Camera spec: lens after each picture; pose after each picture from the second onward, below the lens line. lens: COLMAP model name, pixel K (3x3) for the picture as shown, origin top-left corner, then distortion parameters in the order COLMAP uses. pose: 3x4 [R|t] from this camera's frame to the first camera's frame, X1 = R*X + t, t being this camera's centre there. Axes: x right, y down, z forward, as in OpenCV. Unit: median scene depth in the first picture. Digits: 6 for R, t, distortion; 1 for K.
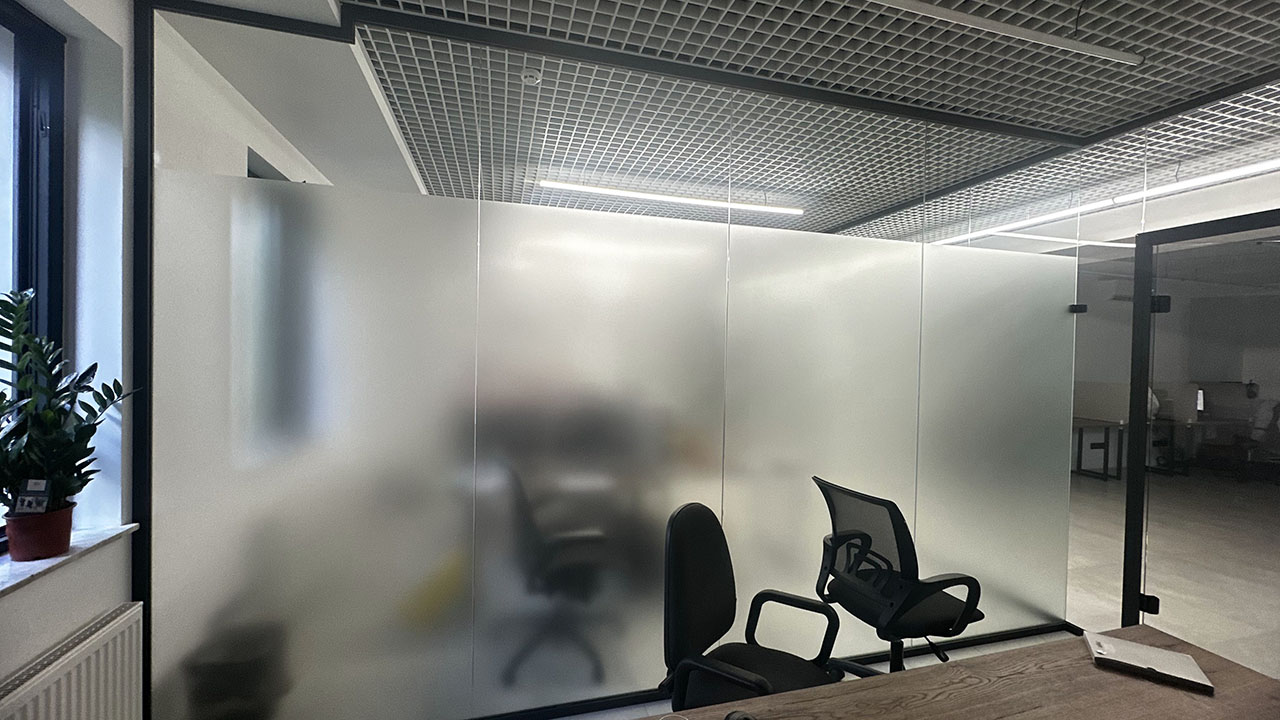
lens RADIAL K [[504.5, 0, 640.0], [0, 504.5, 360.0], [0, 0, 1]] dist [0.001829, 0.000297]
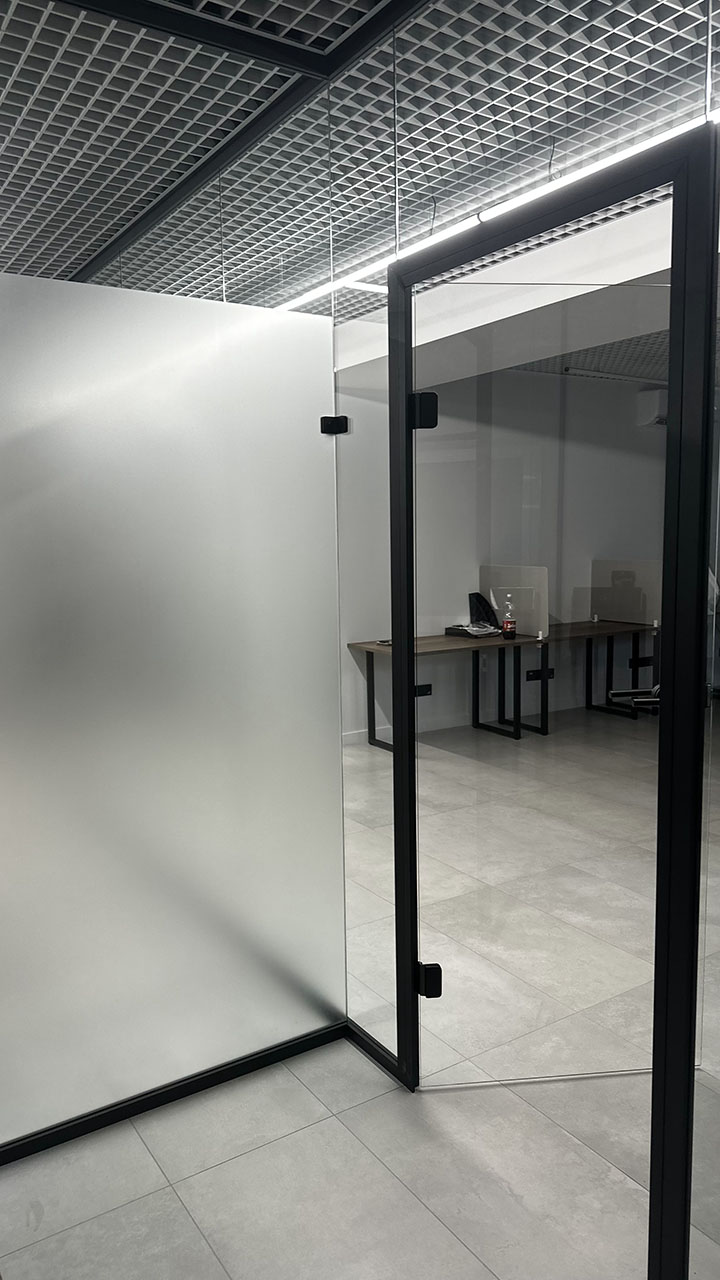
lens RADIAL K [[861.8, 0, 360.0], [0, 861.8, 640.0], [0, 0, 1]] dist [-0.003535, -0.001892]
pose [[0.962900, -0.075773, 0.259004, 0.600278], [0.048569, 0.992758, 0.109873, 0.016301], [-0.265453, -0.093217, 0.959607, 0.145252]]
